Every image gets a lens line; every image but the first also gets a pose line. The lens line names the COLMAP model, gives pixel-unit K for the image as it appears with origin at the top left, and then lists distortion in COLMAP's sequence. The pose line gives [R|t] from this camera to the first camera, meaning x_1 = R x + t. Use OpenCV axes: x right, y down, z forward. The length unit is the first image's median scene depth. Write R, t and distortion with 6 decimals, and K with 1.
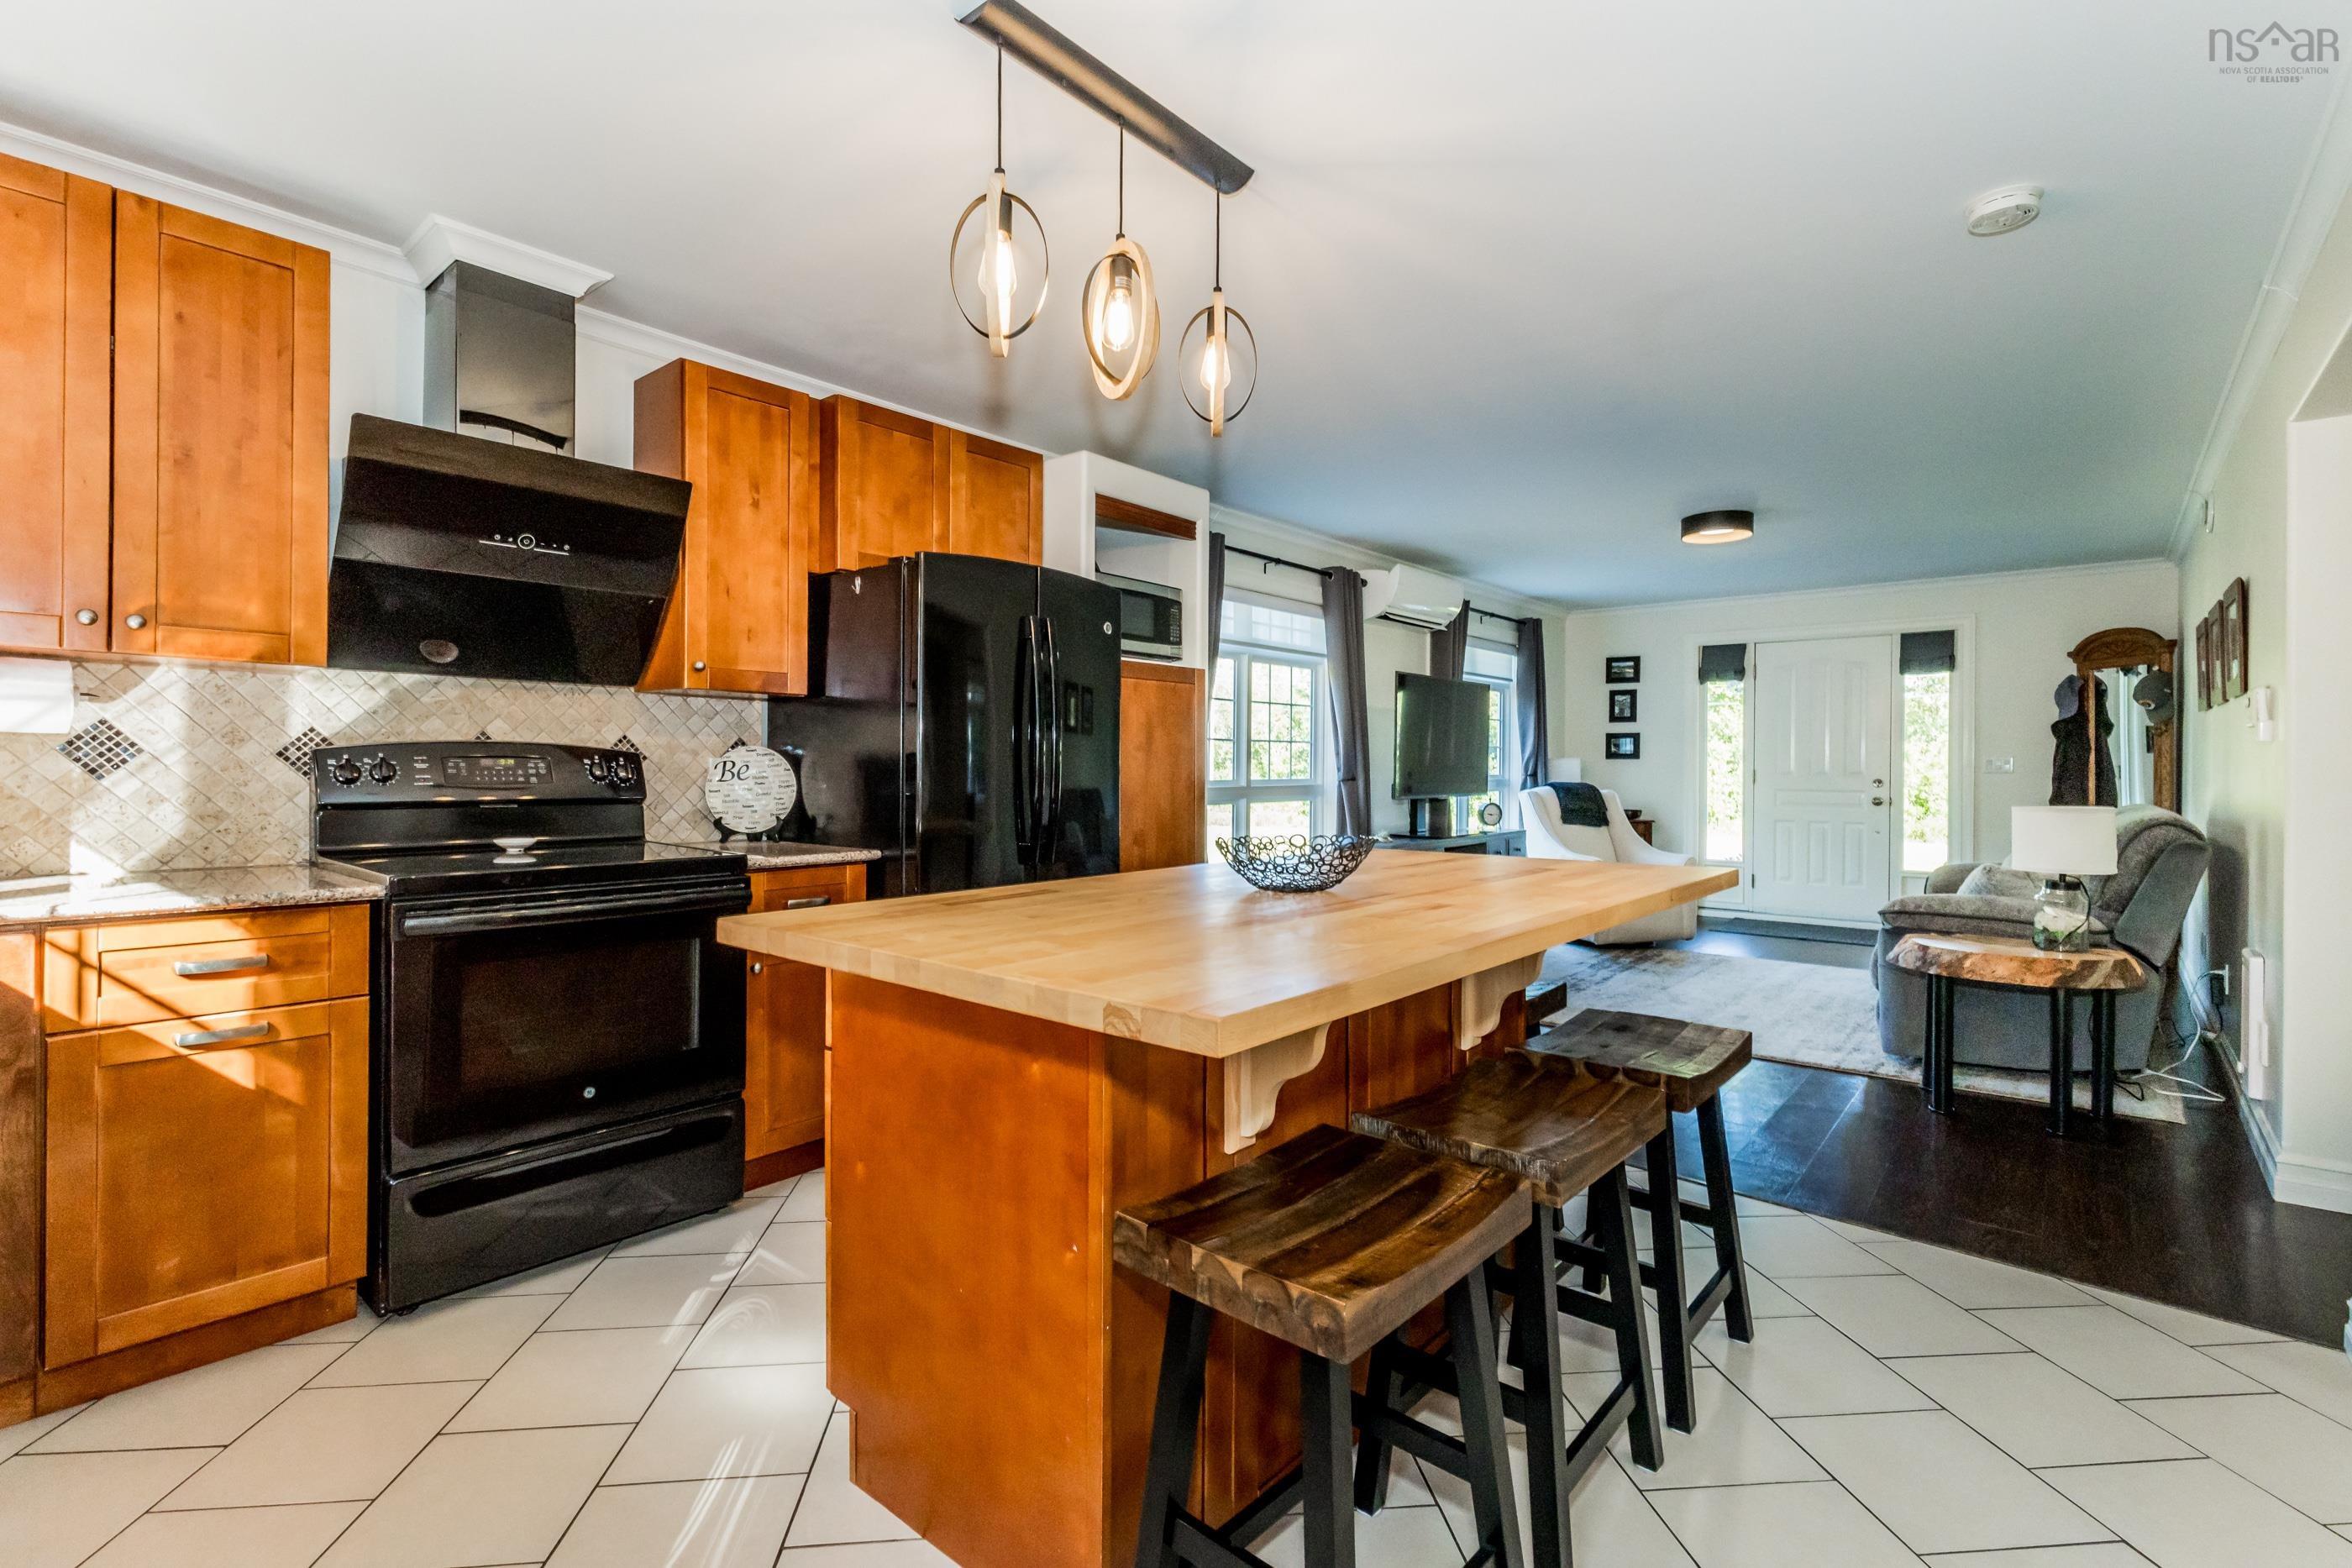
lens RADIAL K [[1105.8, 0, 1169.1], [0, 1105.8, 774.6], [0, 0, 1]] dist [0.002898, 0.000536]
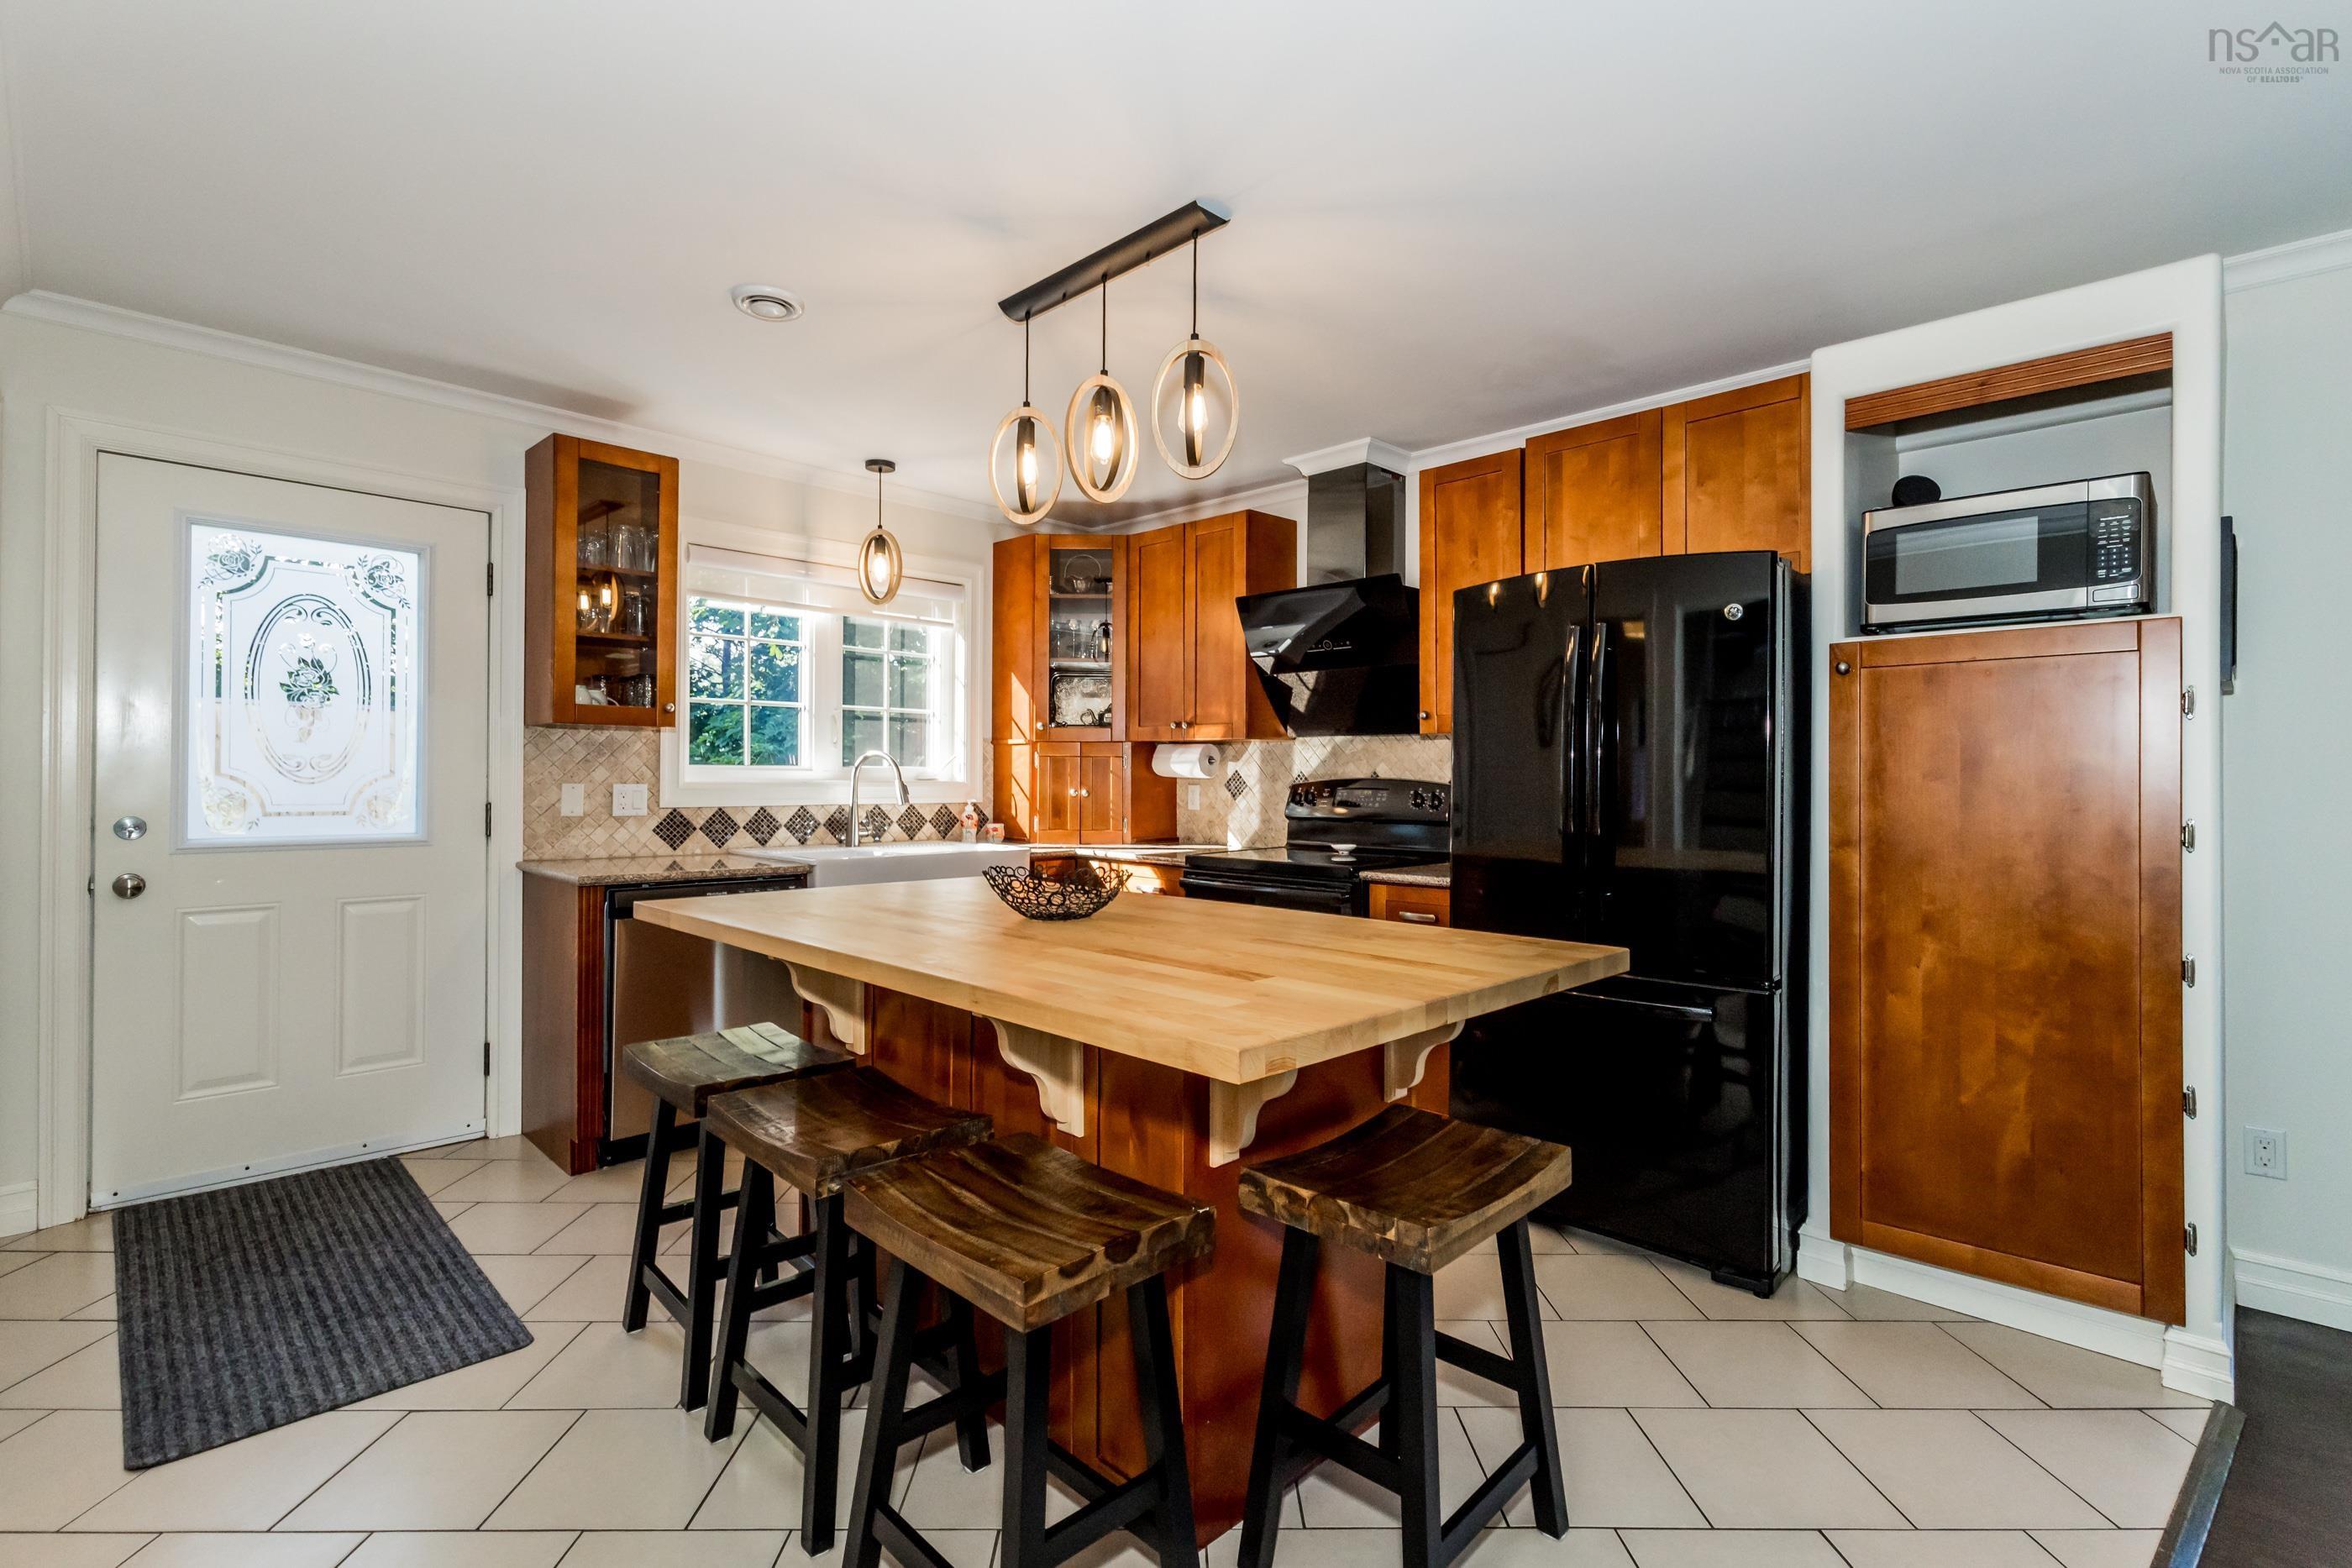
lens RADIAL K [[1105.8, 0, 1178.3], [0, 1105.8, 776.2], [0, 0, 1]] dist [0.002898, 0.000536]
pose [[-0.081482, -0.016044, -0.996546, 0.895409], [-0.015137, 0.999775, -0.014859, -0.007139], [0.996560, 0.013874, -0.081707, 0.899966]]
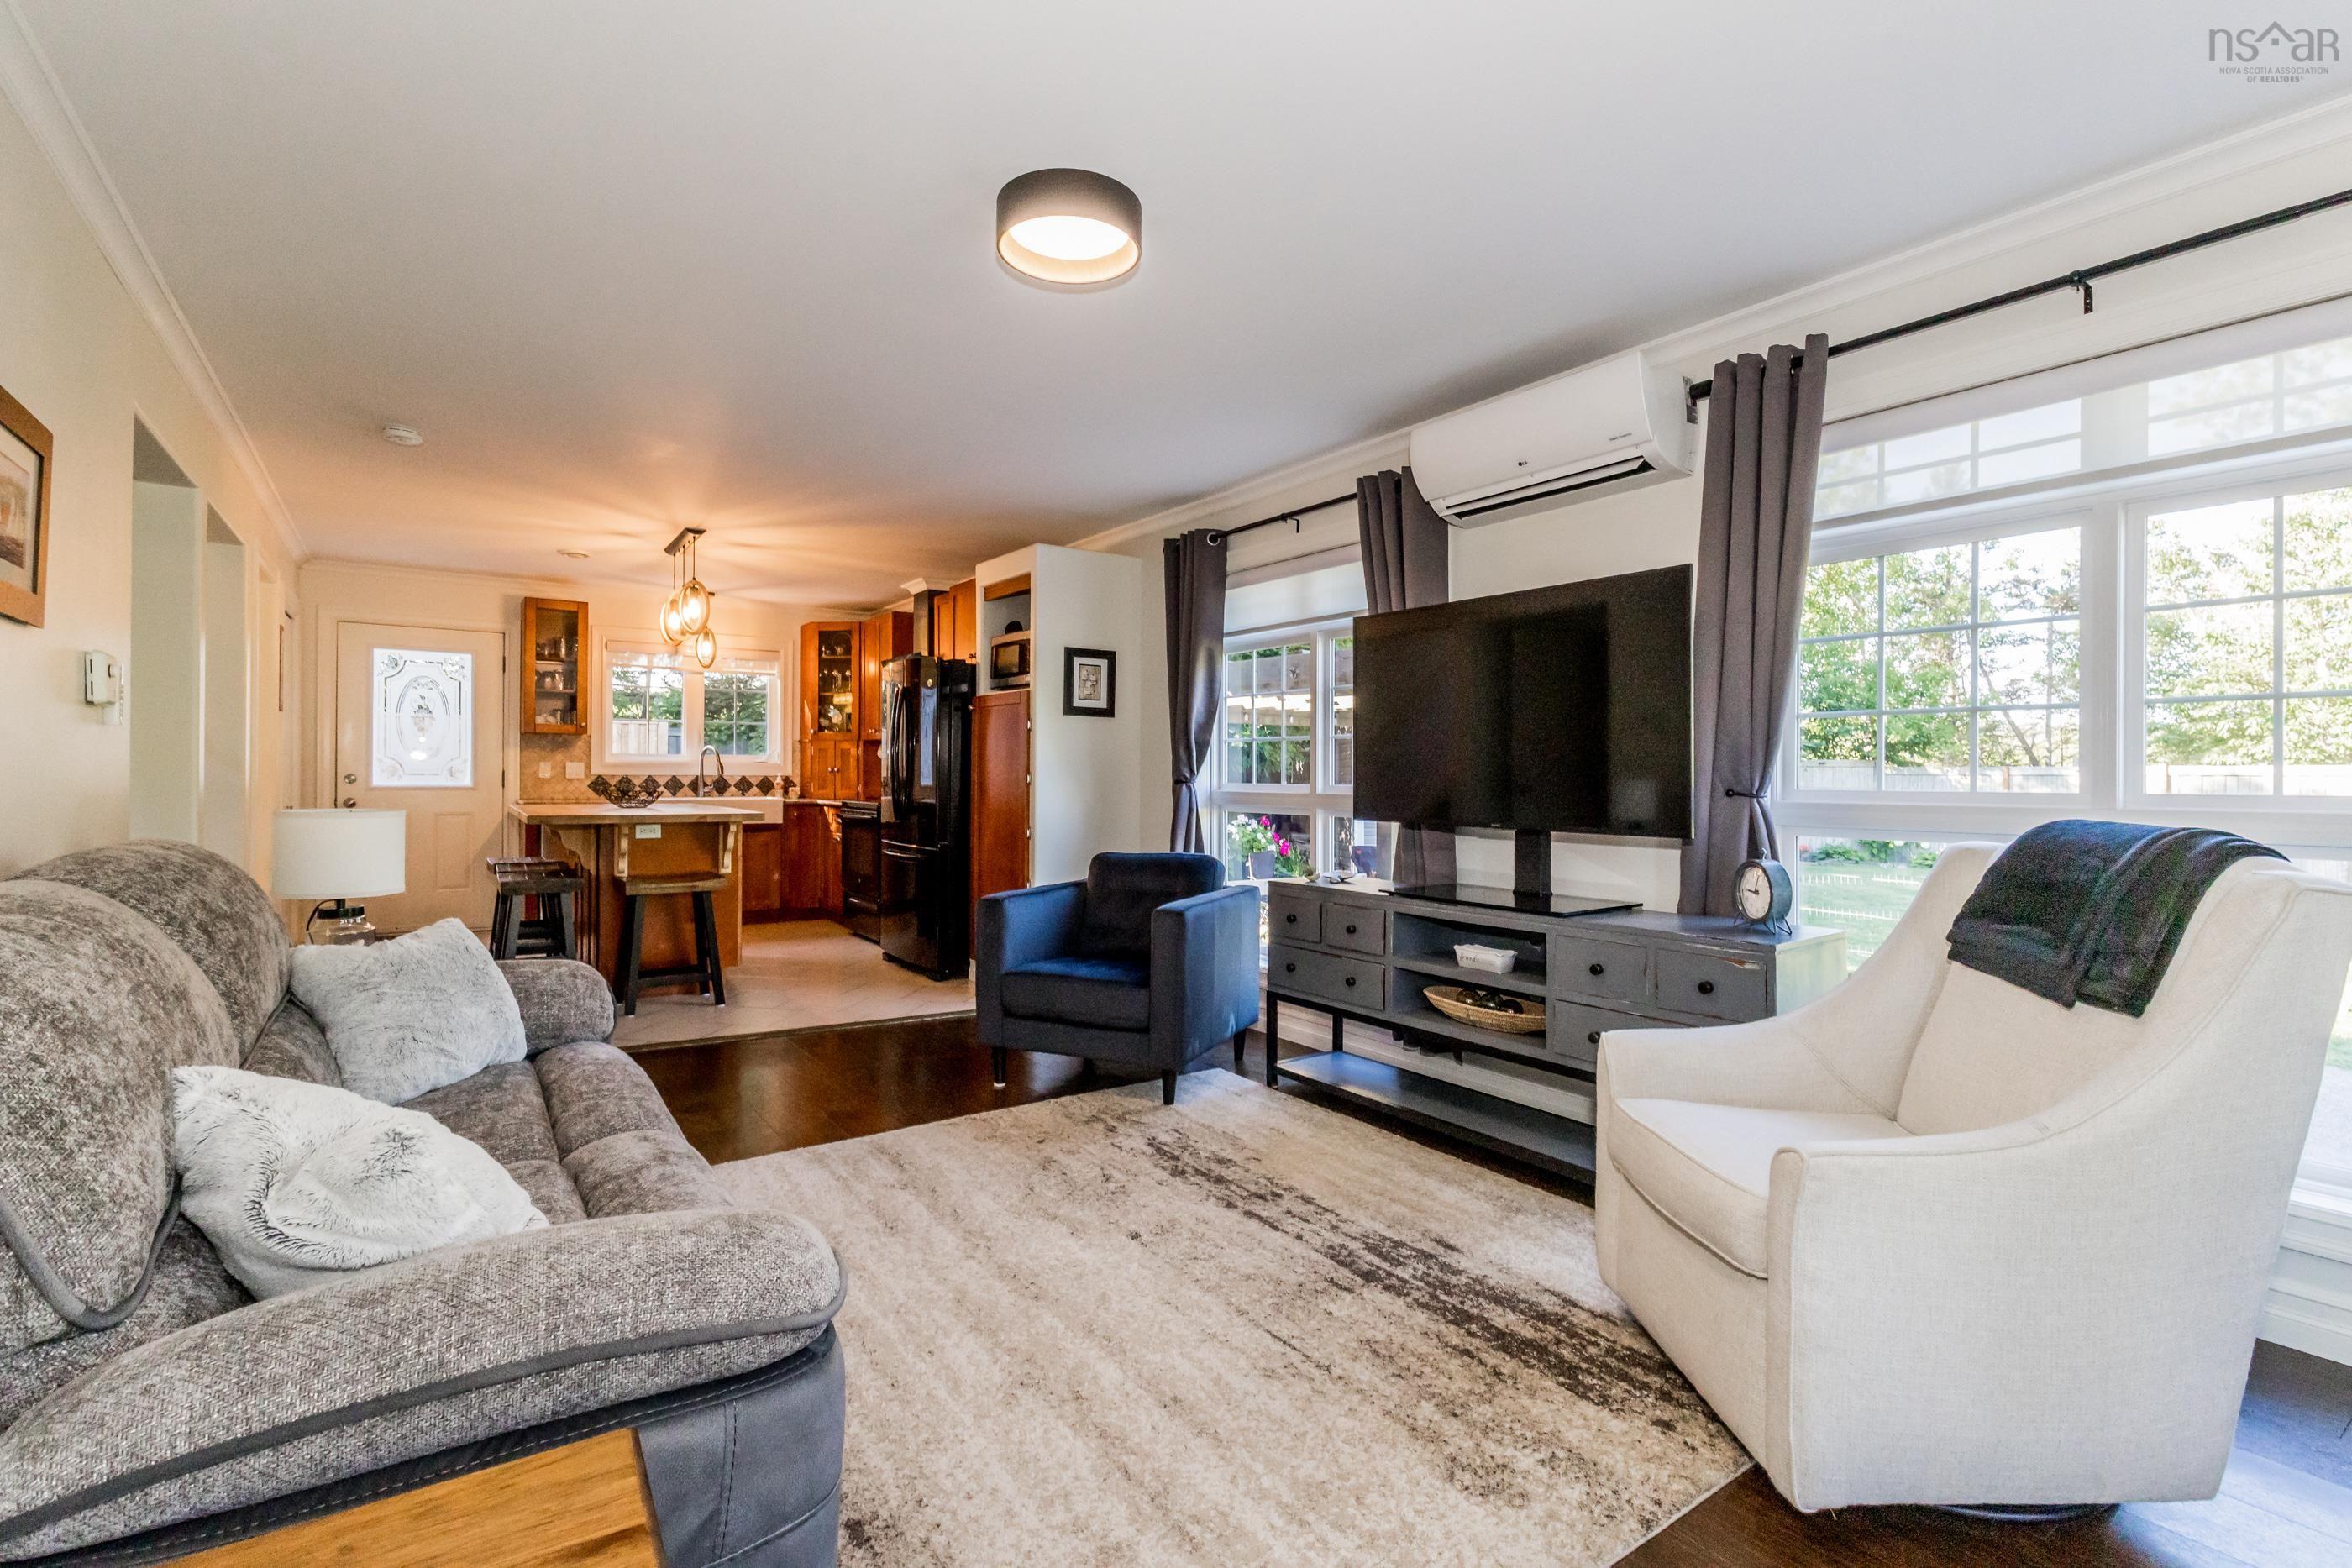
lens RADIAL K [[1105.8, 0, 1171.2], [0, 1105.8, 769.9], [0, 0, 1]] dist [0.002898, 0.000536]
pose [[-0.308096, -0.011550, -0.951285, 1.763869], [-0.027850, 0.999607, -0.003117, -0.021465], [0.950948, 0.025533, -0.308296, 2.405206]]
